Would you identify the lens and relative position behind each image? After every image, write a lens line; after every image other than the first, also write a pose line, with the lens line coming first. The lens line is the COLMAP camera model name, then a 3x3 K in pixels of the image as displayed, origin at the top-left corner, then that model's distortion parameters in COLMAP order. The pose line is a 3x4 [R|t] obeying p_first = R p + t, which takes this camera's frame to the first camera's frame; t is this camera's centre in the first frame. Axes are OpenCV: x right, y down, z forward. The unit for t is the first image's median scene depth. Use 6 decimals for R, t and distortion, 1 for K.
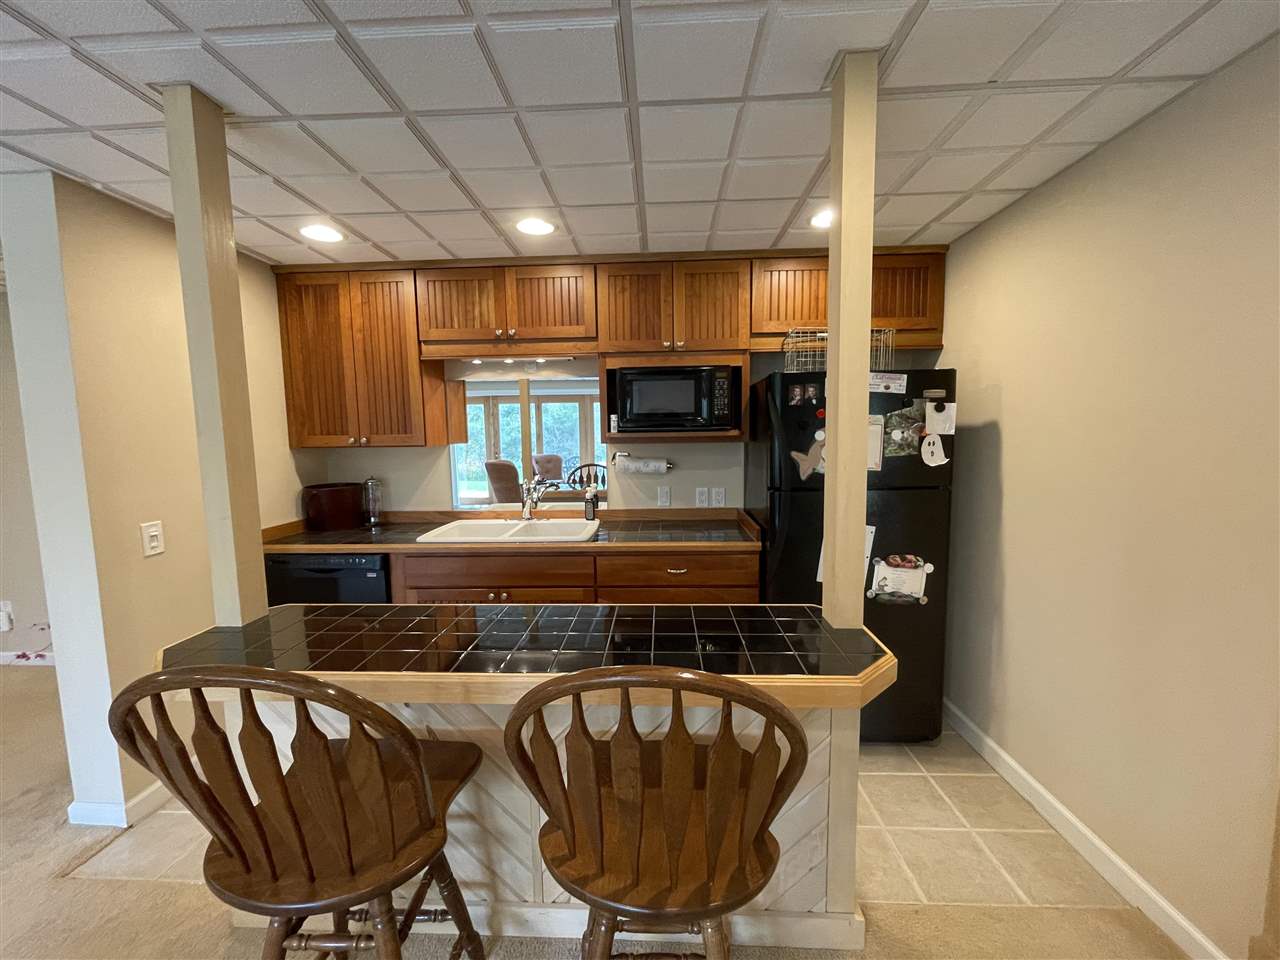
lens RADIAL K [[520.7, 0, 635.0], [0, 520.7, 485.3], [0, 0, 1]] dist [-0.000381, 0.000112]
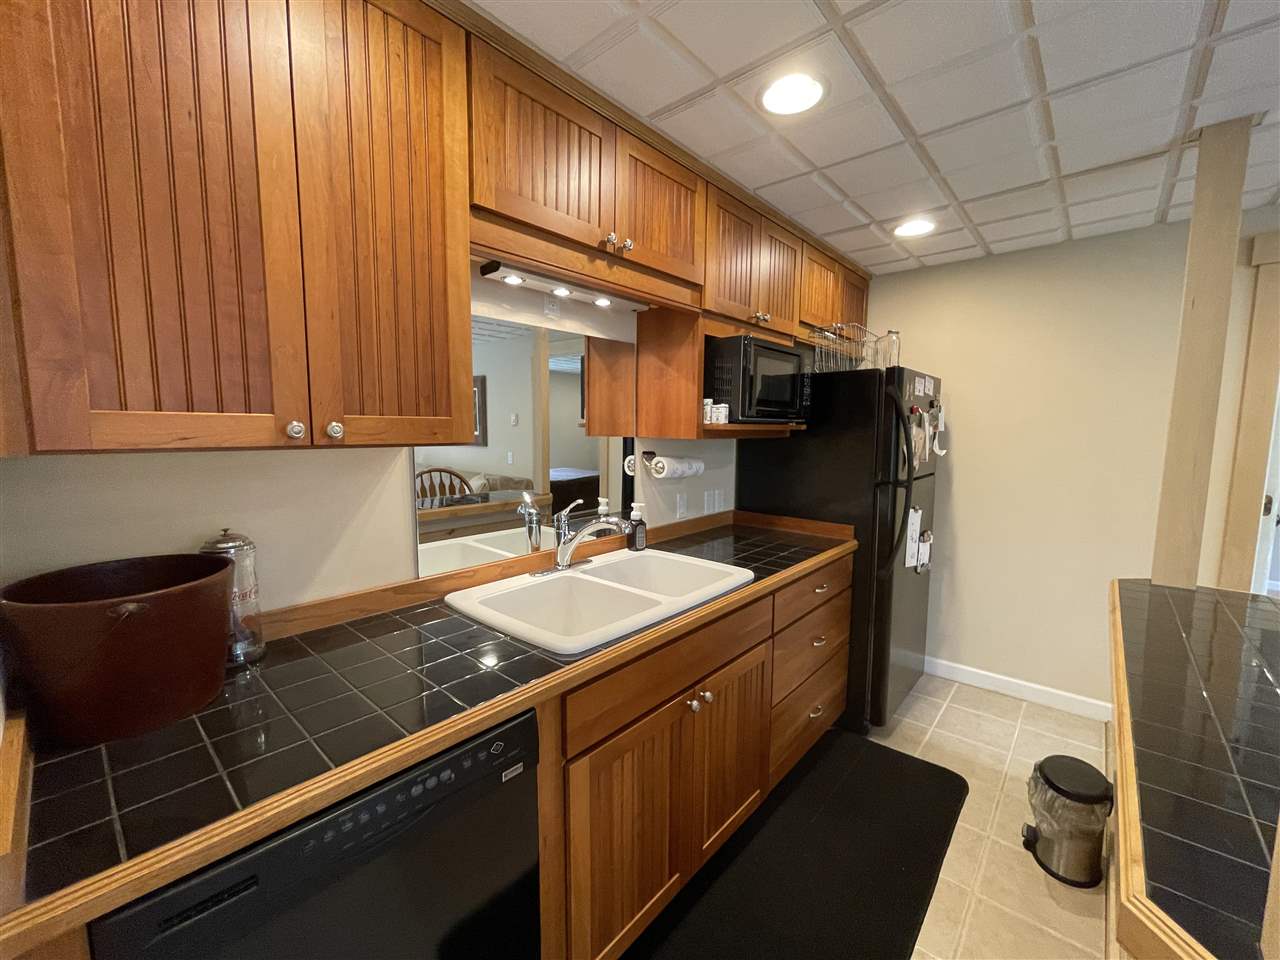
lens RADIAL K [[520.7, 0, 635.0], [0, 520.7, 485.3], [0, 0, 1]] dist [-0.000381, 0.000112]
pose [[0.632328, -0.071630, 0.771382, -0.668716], [0.054515, 0.997362, 0.047927, -0.056050], [-0.772780, 0.011746, 0.634565, 0.617870]]
